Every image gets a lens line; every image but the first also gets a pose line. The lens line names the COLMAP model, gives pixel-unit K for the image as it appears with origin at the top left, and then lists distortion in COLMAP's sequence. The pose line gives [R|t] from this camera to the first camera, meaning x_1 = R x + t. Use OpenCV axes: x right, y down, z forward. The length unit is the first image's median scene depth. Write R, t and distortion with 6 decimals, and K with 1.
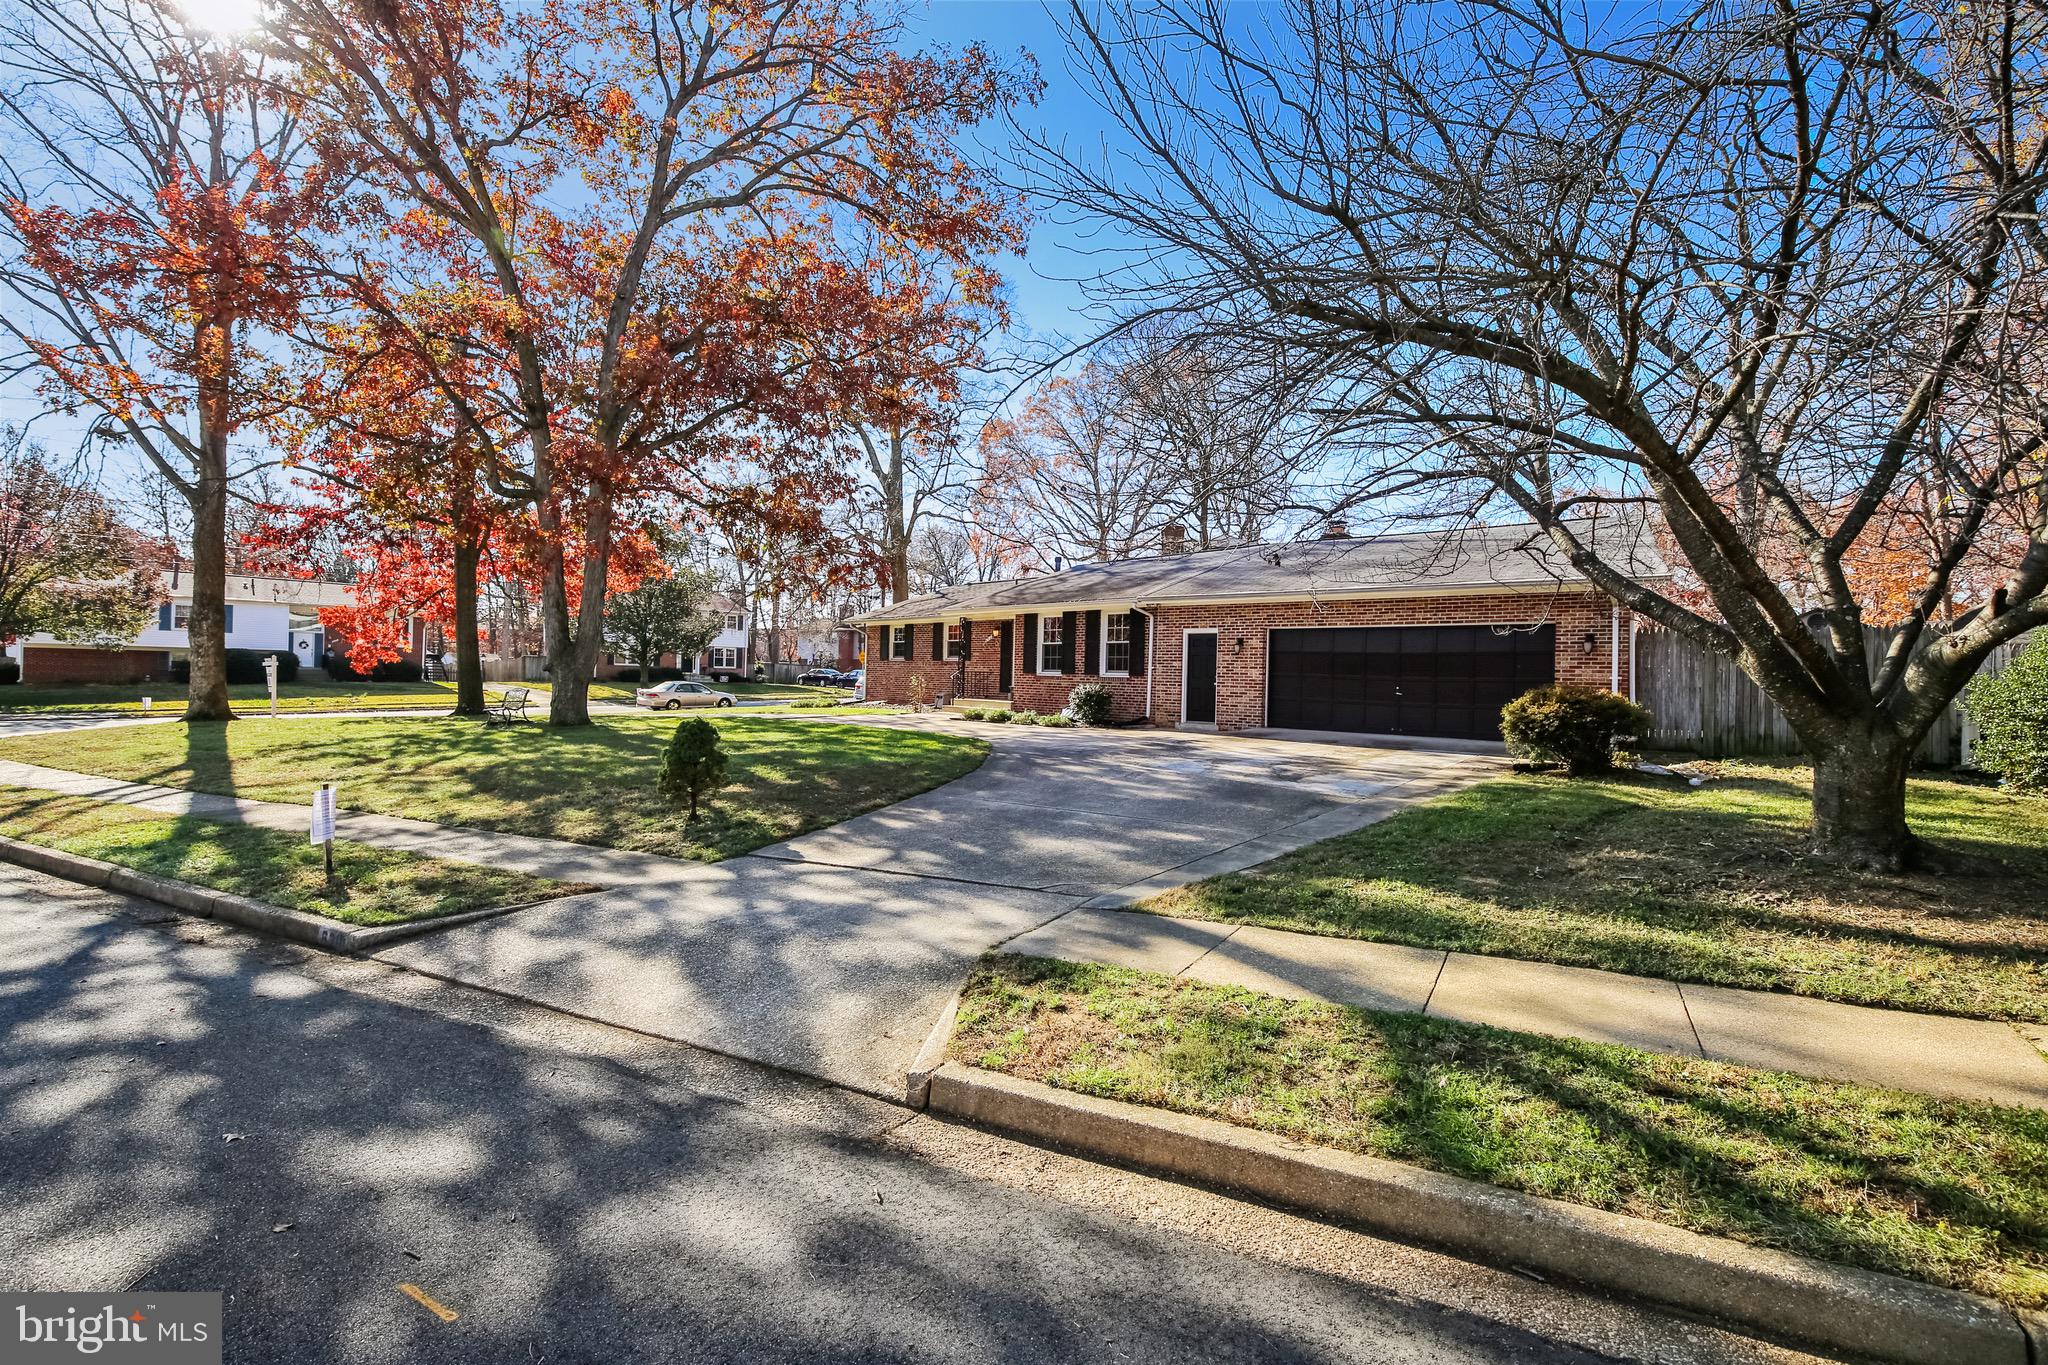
lens RADIAL K [[978.8, 0, 1027.0], [0, 978.8, 666.6], [0, 0, 1]] dist [0.011394, -0.007415]
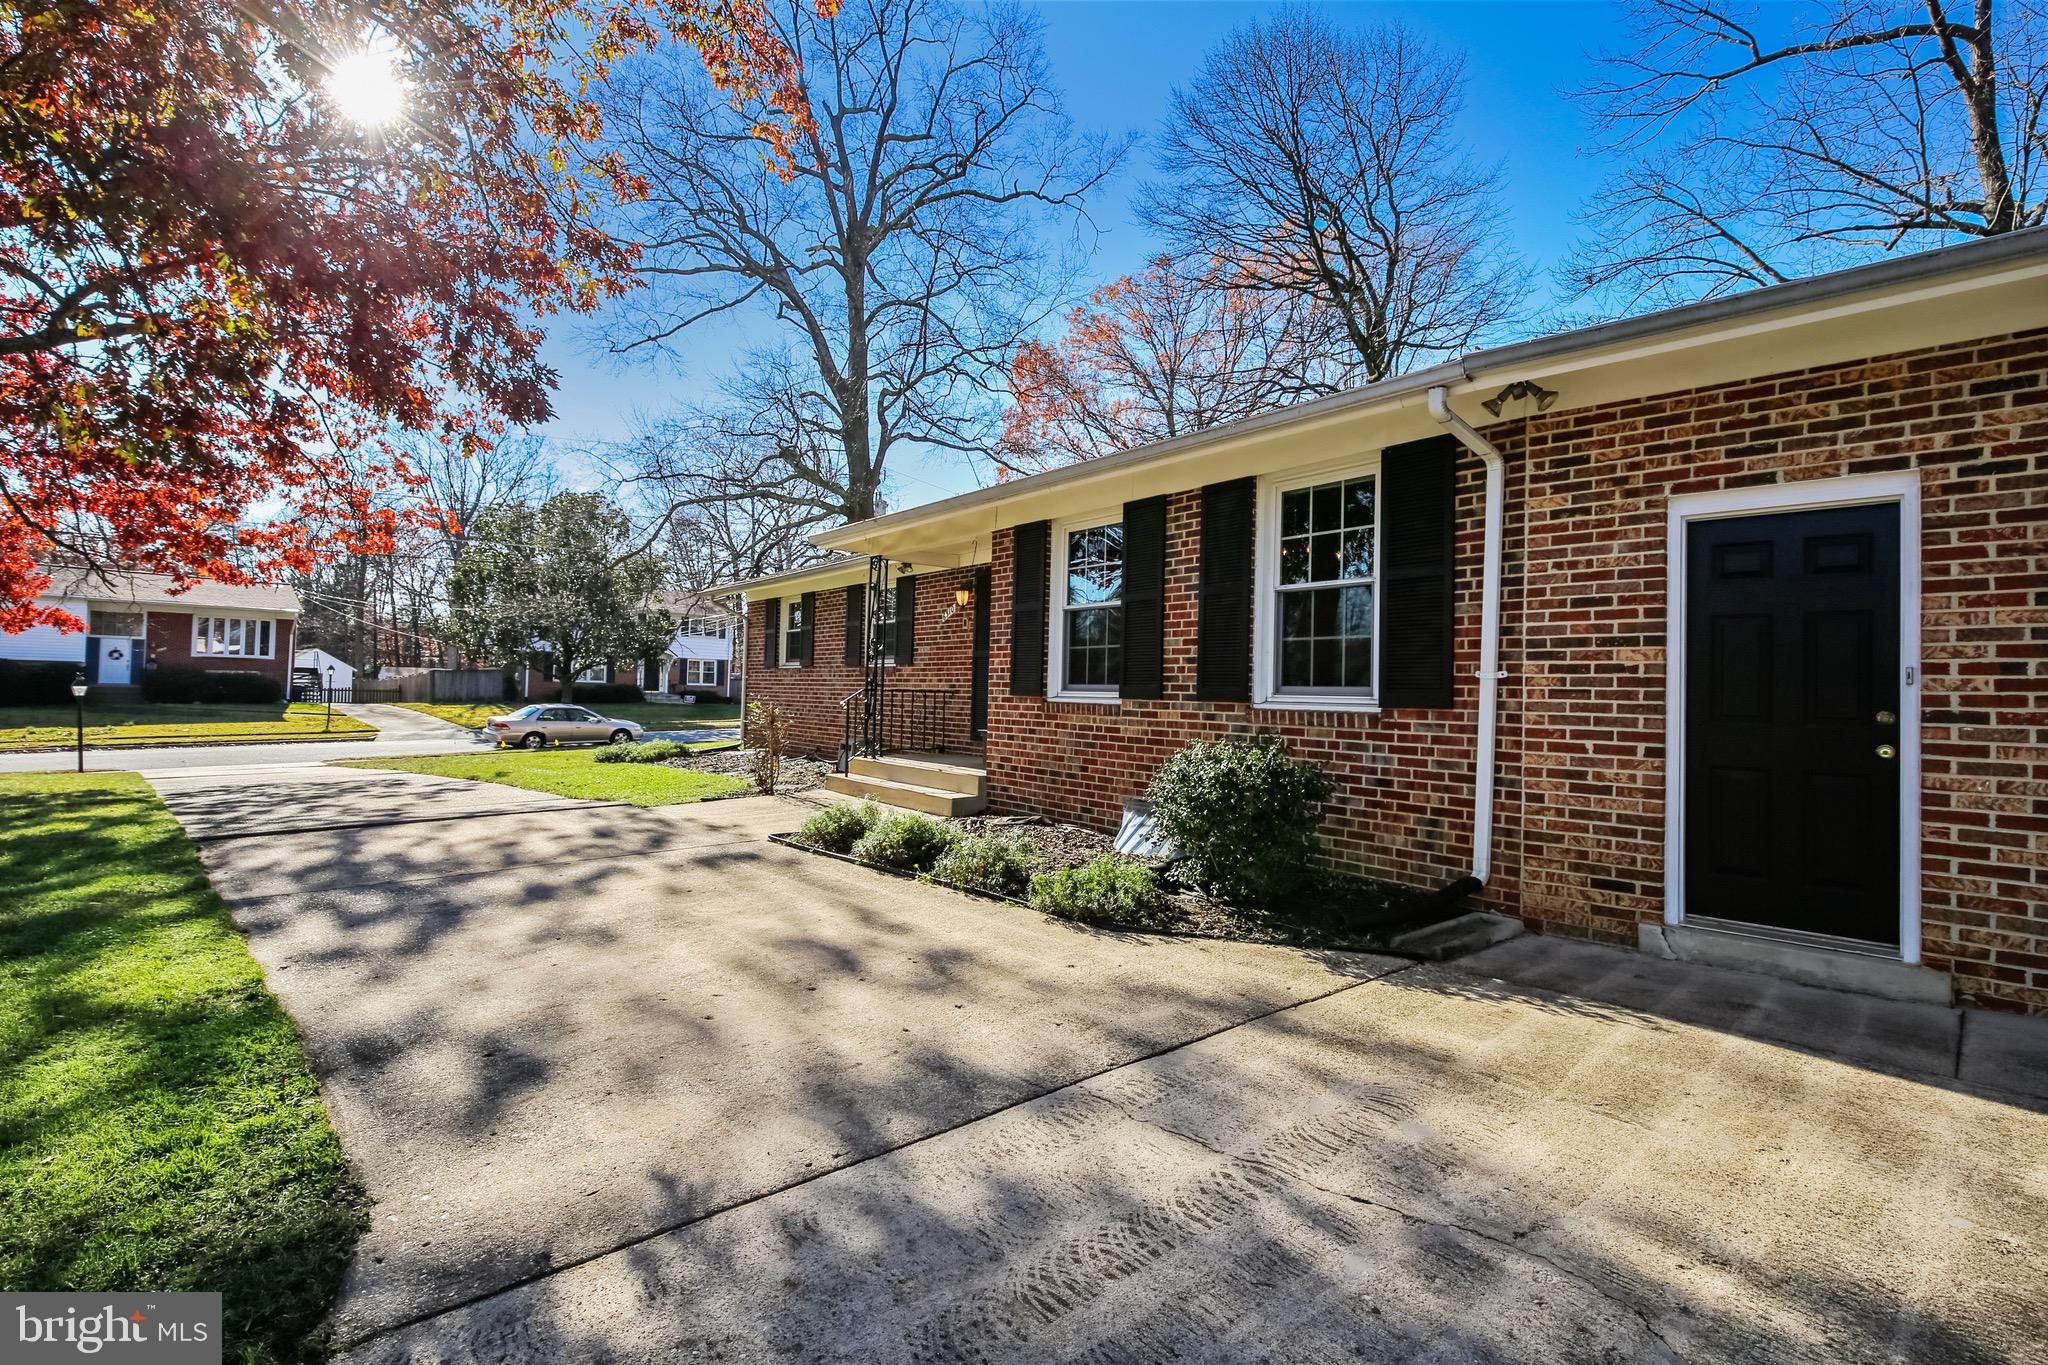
lens RADIAL K [[978.8, 0, 1021.7], [0, 978.8, 682.4], [0, 0, 1]] dist [0.011394, -0.007415]
pose [[0.997600, -0.001809, -0.069210, 0.023880], [0.001729, 0.999998, -0.001209, 0.002818], [0.069212, 0.001086, 0.997601, 0.643541]]
